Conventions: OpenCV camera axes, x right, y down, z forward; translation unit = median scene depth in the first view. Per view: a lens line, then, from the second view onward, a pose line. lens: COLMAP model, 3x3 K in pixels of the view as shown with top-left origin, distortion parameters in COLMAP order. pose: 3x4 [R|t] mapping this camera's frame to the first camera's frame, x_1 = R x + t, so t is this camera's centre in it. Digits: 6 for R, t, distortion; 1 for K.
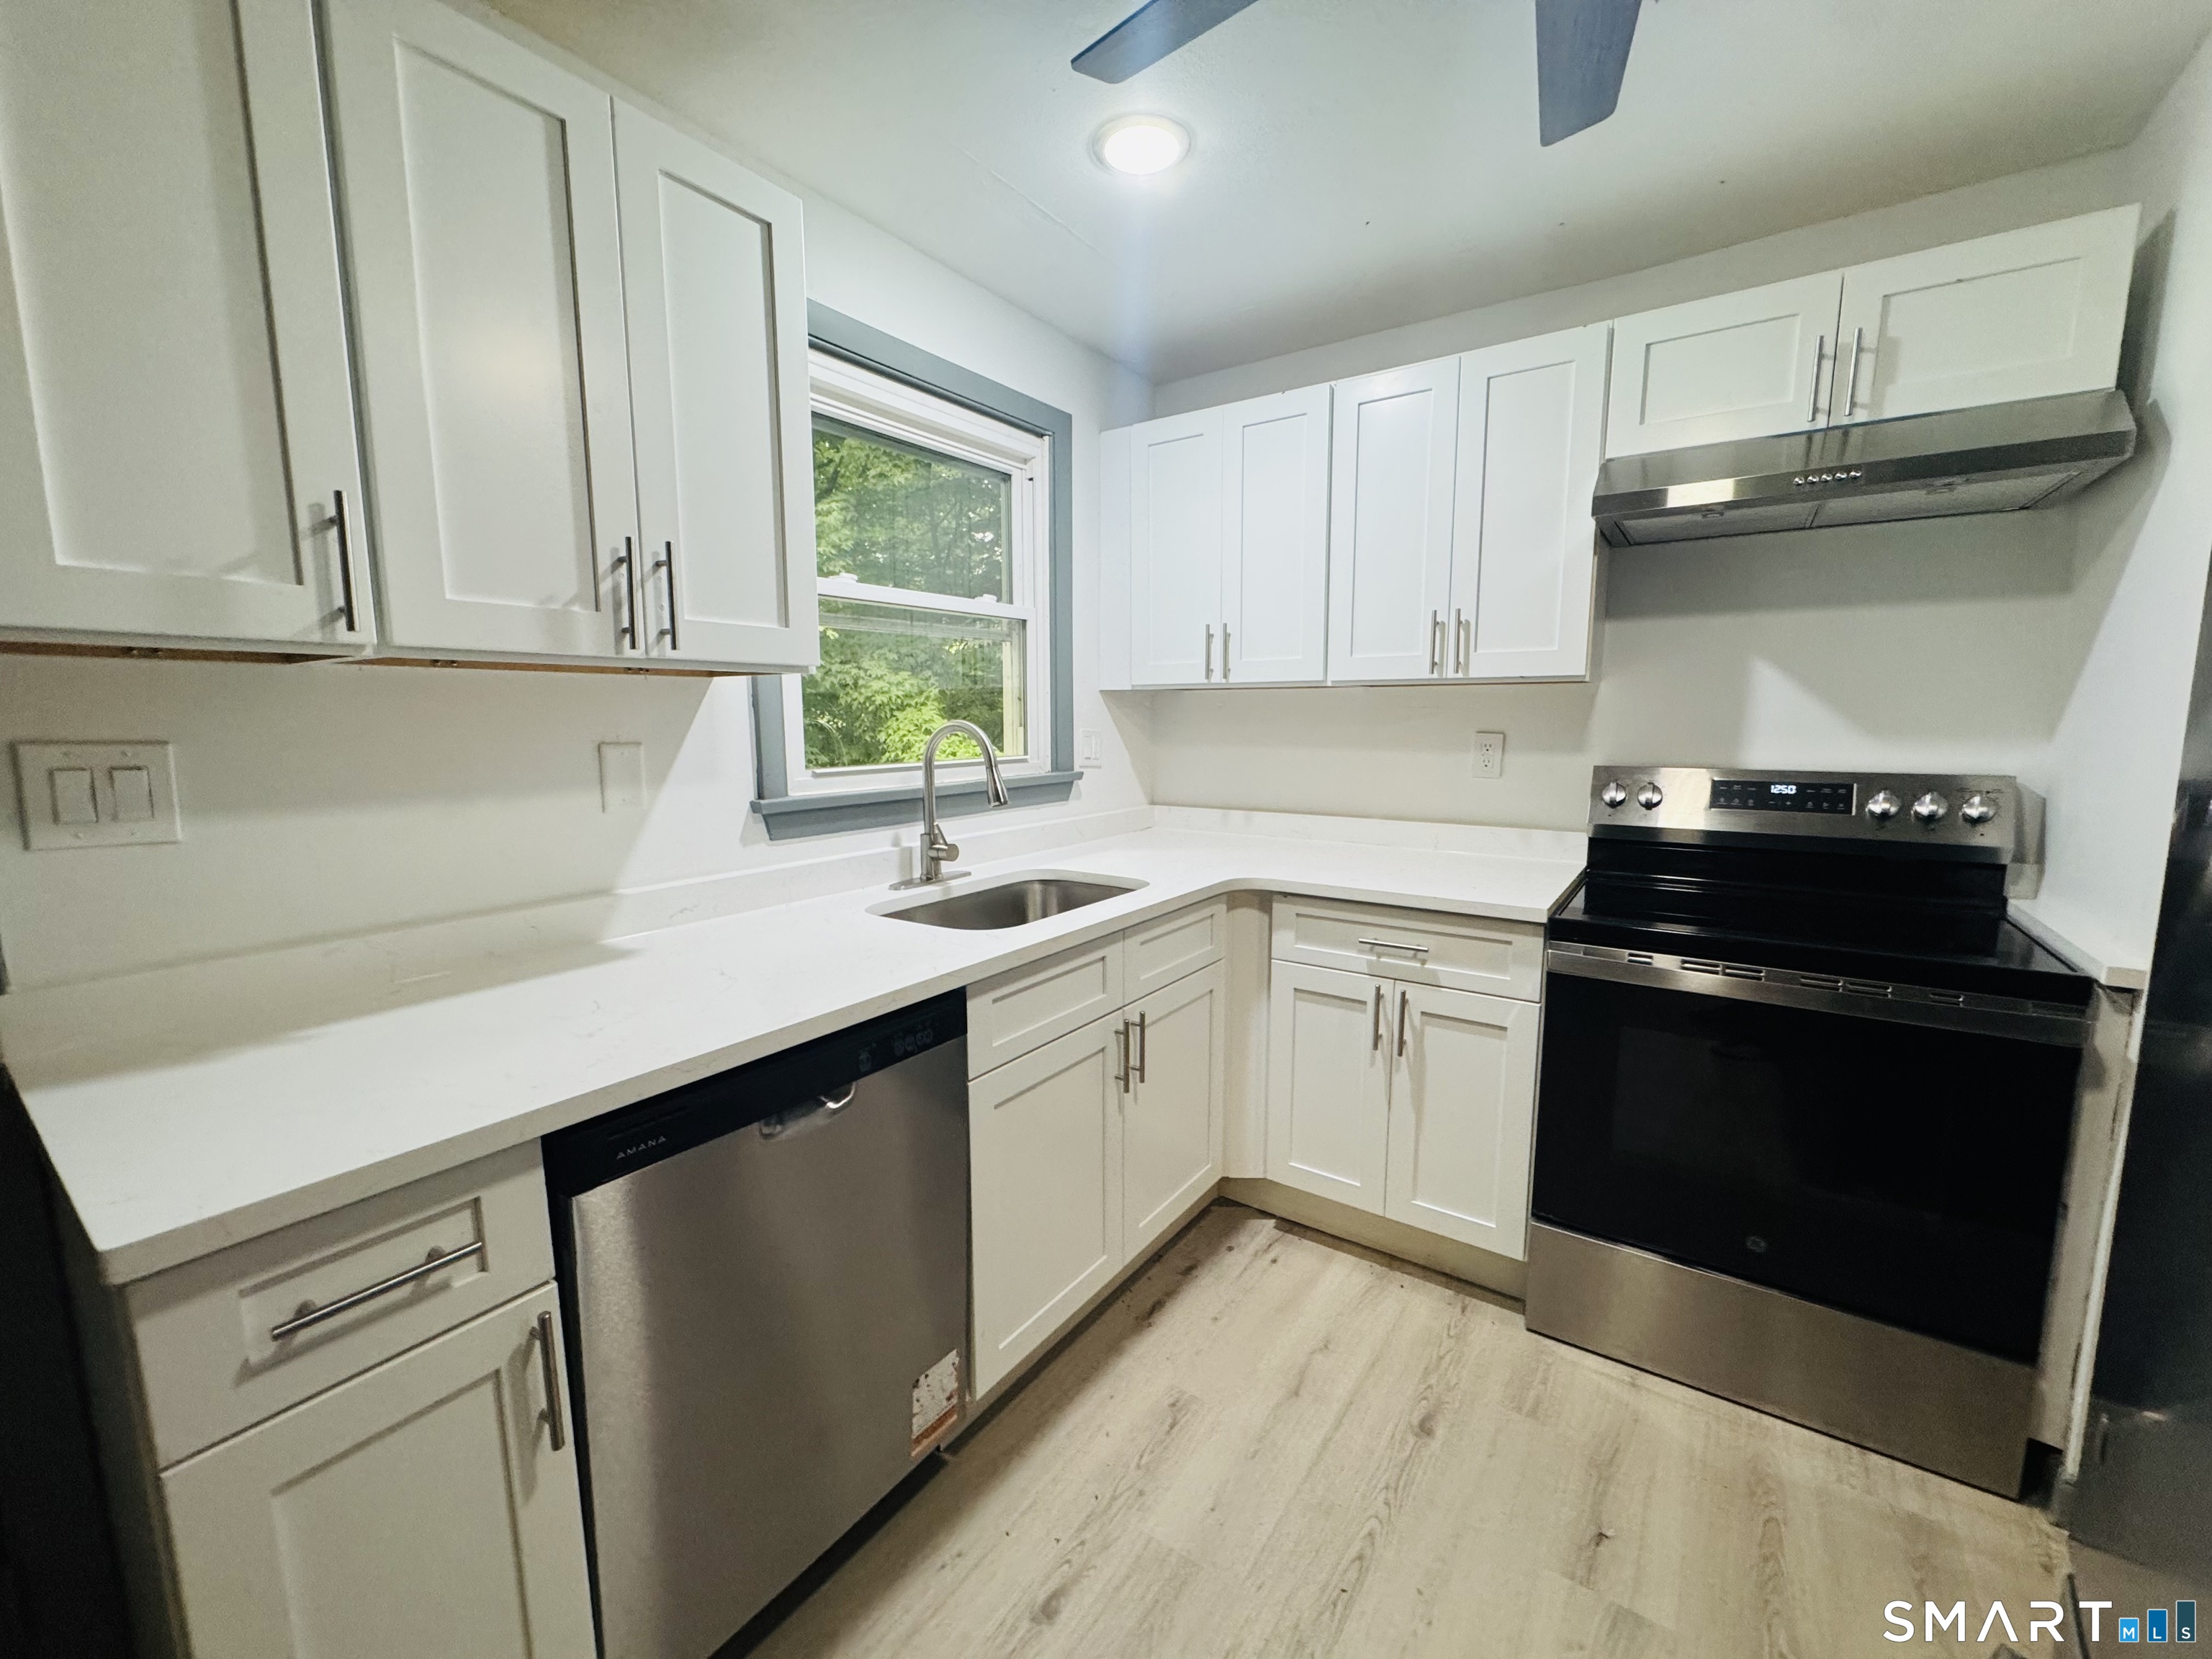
lens RADIAL K [[879.1, 0, 1106.0], [0, 879.1, 829.5], [0, 0, 1]] dist [-0.002007, -0.000739]
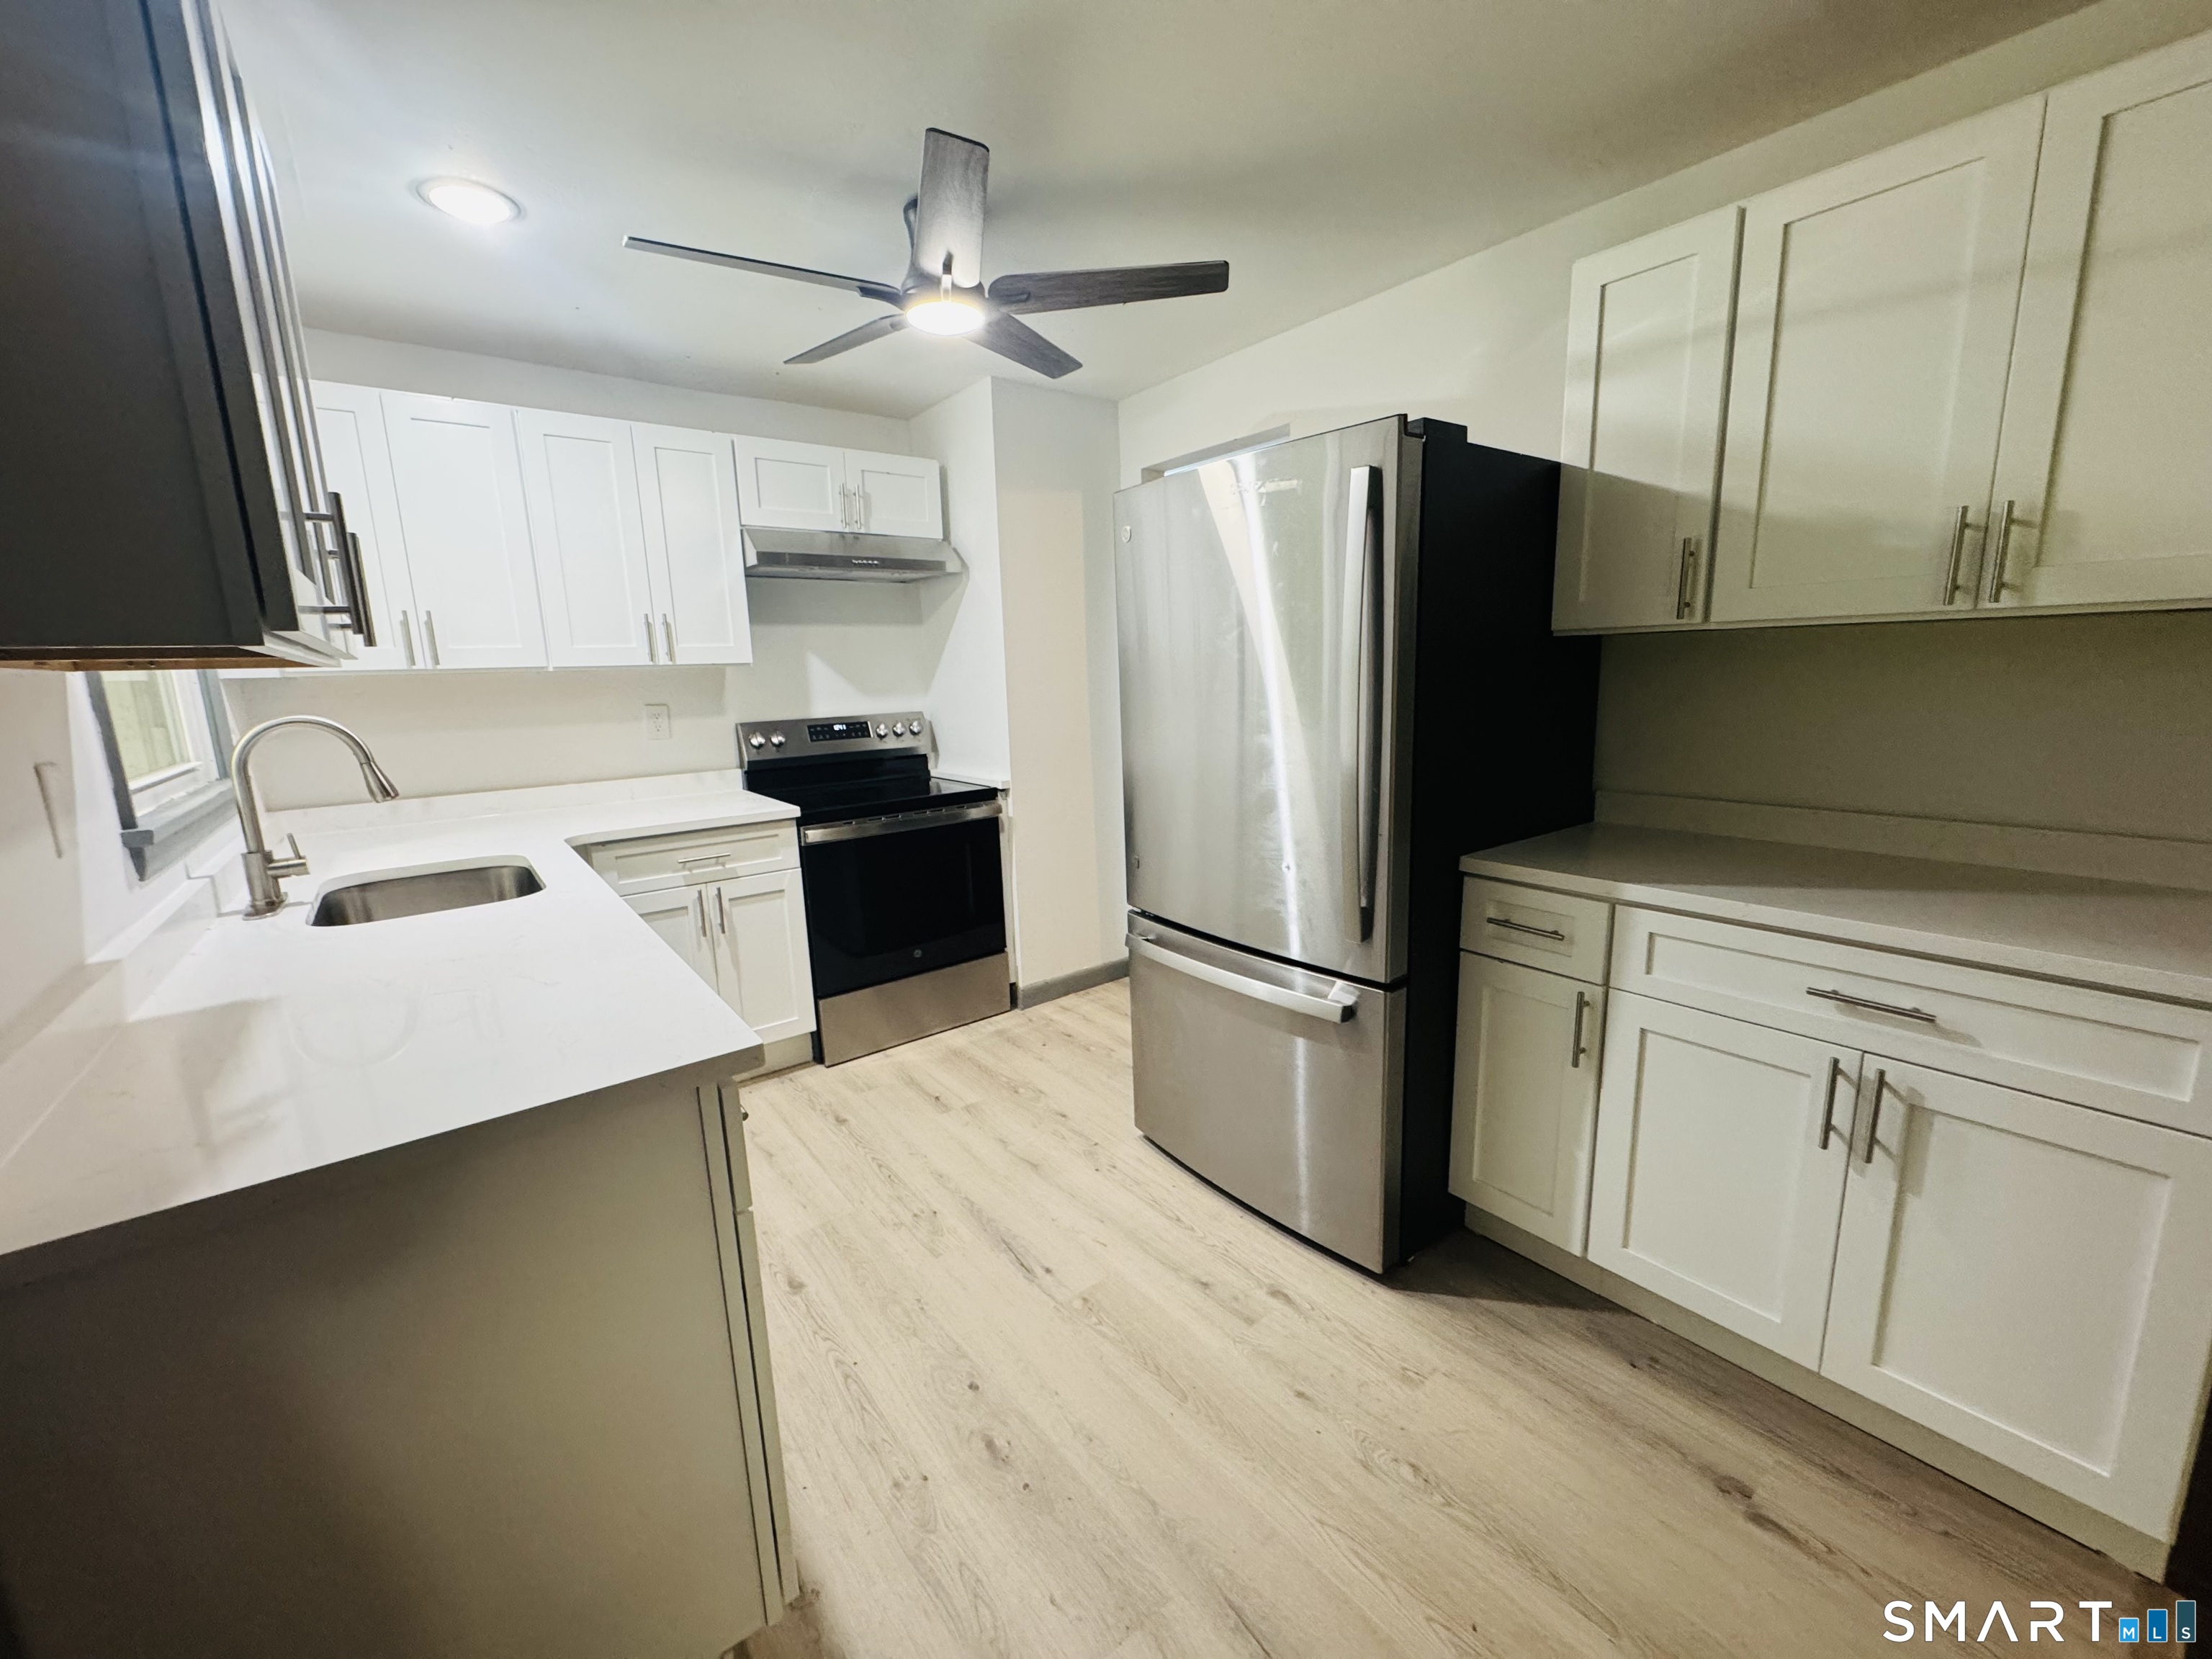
lens RADIAL K [[879.1, 0, 1106.0], [0, 879.1, 829.5], [0, 0, 1]] dist [-0.002007, -0.000739]
pose [[0.294196, -0.177730, 0.939074, -0.803560], [0.156501, 0.978253, 0.136116, -0.001706], [-0.942845, 0.106922, 0.315613, -0.043524]]
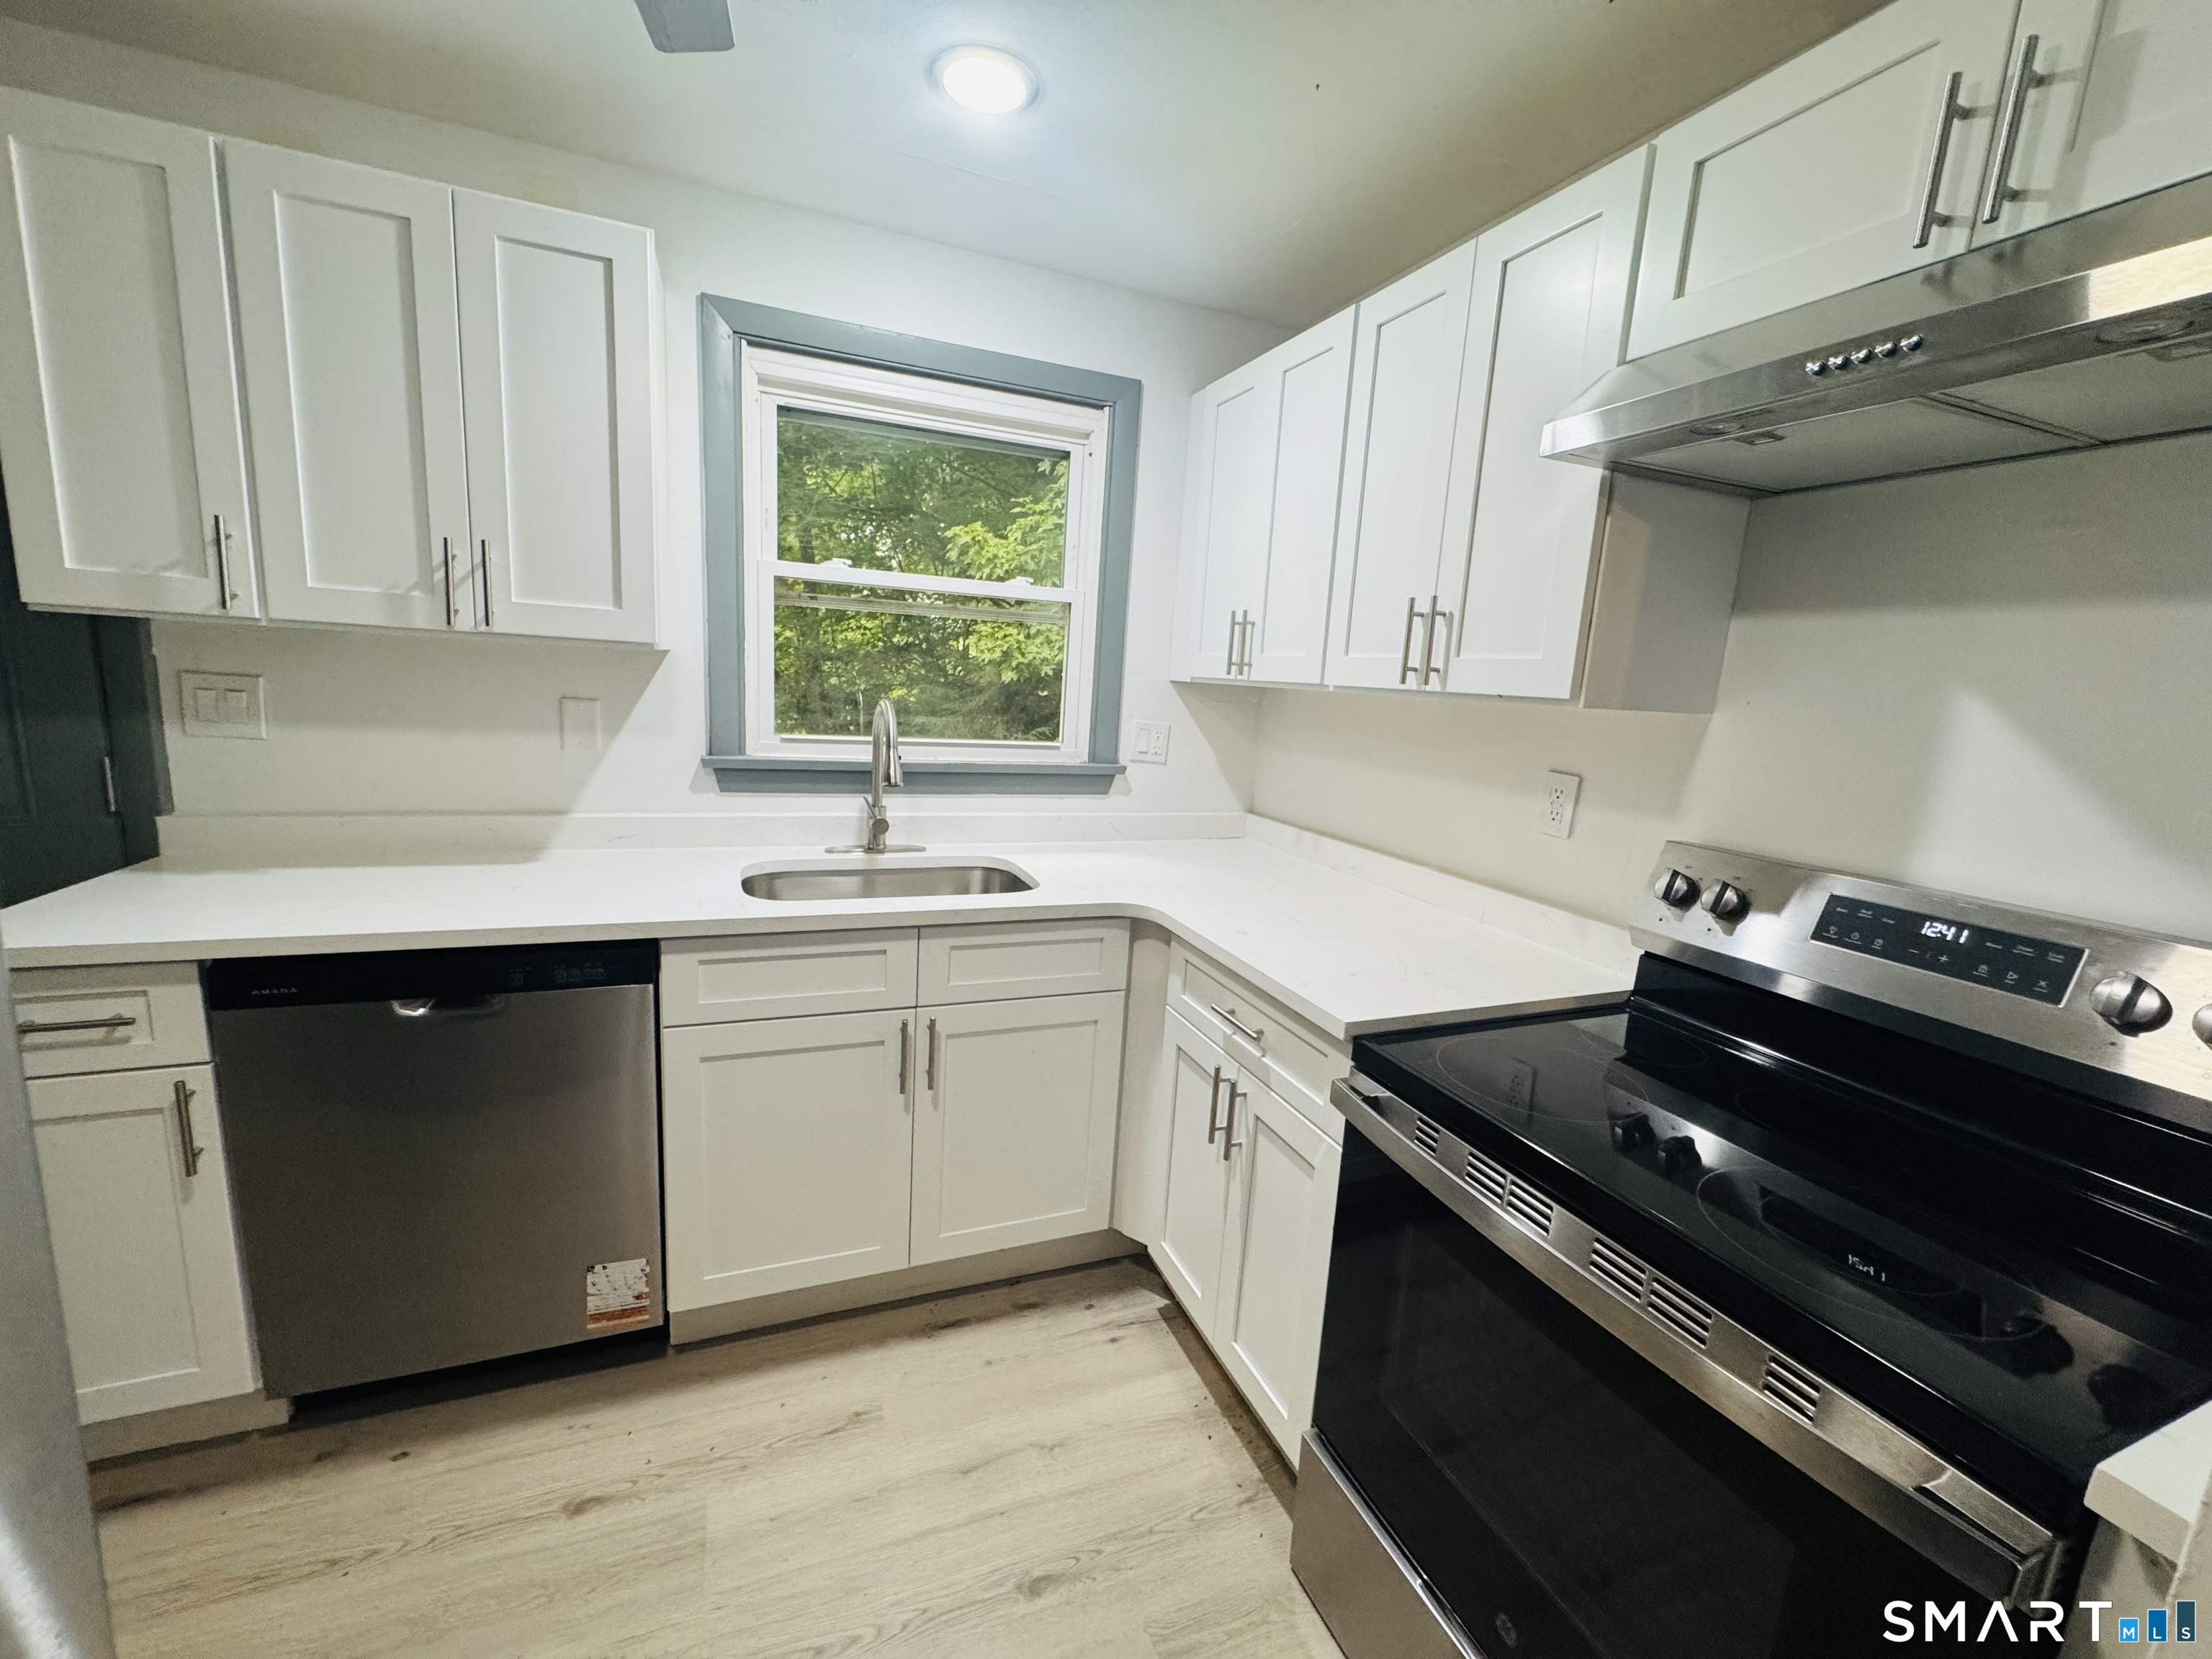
lens RADIAL K [[879.1, 0, 1106.0], [0, 879.1, 829.5], [0, 0, 1]] dist [-0.002007, -0.000739]
pose [[0.839012, 0.147975, -0.523605, 0.635258], [-0.135201, 0.988826, 0.062806, -0.076237], [0.527048, 0.018097, 0.849643, 0.266709]]
